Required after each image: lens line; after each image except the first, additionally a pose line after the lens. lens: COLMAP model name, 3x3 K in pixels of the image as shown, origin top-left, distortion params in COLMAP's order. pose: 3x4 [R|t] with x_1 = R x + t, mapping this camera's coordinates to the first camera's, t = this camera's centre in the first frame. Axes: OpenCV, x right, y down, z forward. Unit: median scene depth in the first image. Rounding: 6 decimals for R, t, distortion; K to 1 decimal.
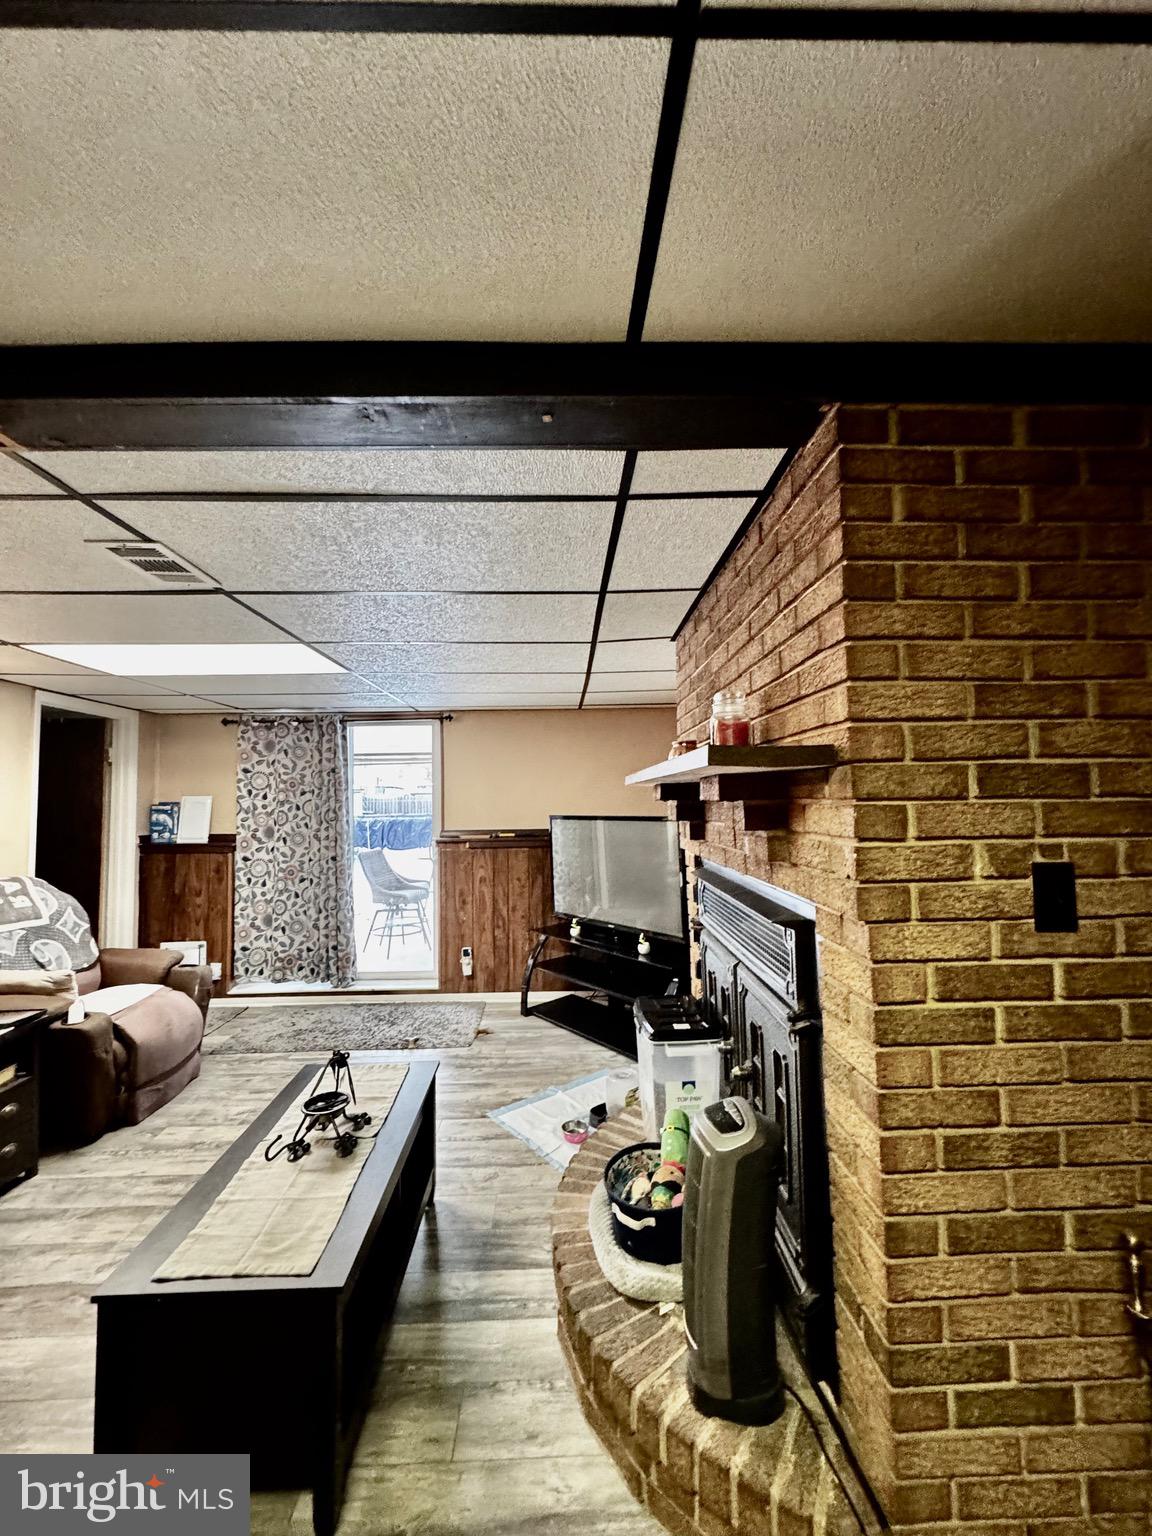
lens RADIAL K [[612.8, 0, 577.3], [0, 612.8, 767.8], [0, 0, 1]] dist [-0.001419, 0.000178]
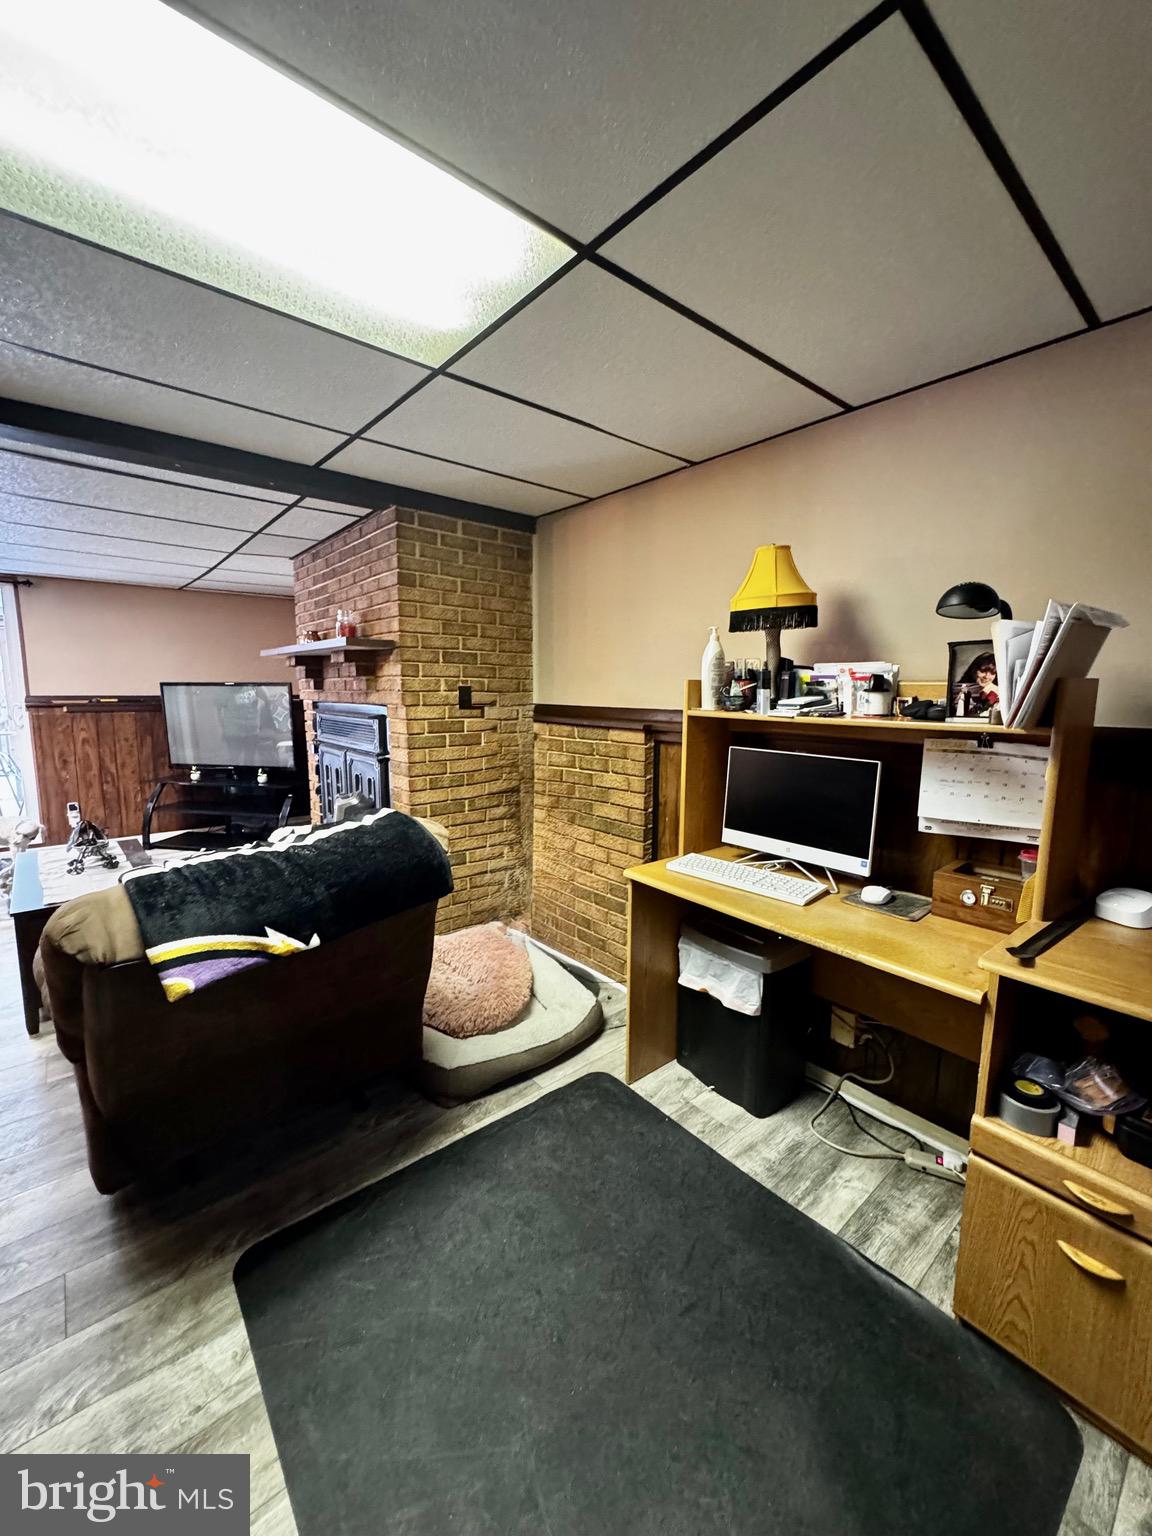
lens RADIAL K [[612.8, 0, 577.3], [0, 612.8, 767.8], [0, 0, 1]] dist [-0.001419, 0.000178]
pose [[0.777915, -0.060646, 0.625436, -0.522744], [-0.051844, 0.985744, 0.160068, 0.032734], [-0.626227, -0.156945, 0.763681, -1.283161]]
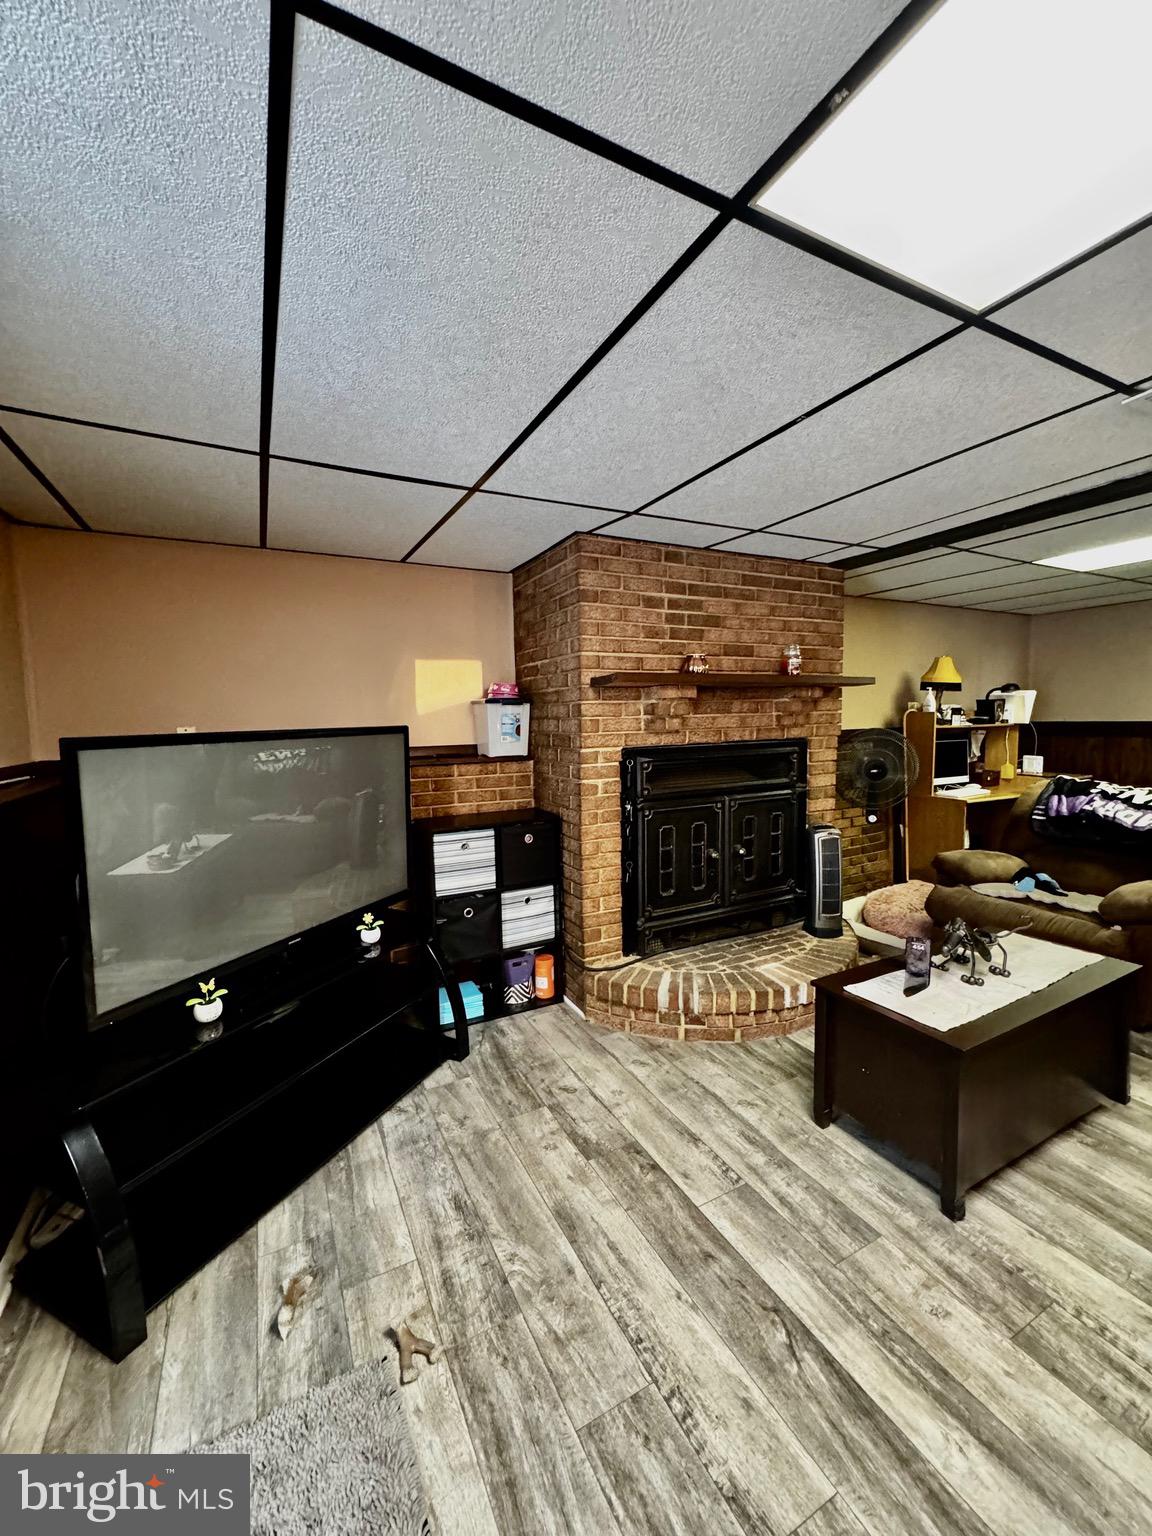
lens RADIAL K [[612.8, 0, 577.3], [0, 612.8, 767.8], [0, 0, 1]] dist [-0.001419, 0.000178]
pose [[-0.445140, -0.059160, 0.893504, -1.379079], [-0.025794, 0.998248, 0.053244, 0.226133], [-0.895089, 0.000654, -0.445887, 2.808721]]
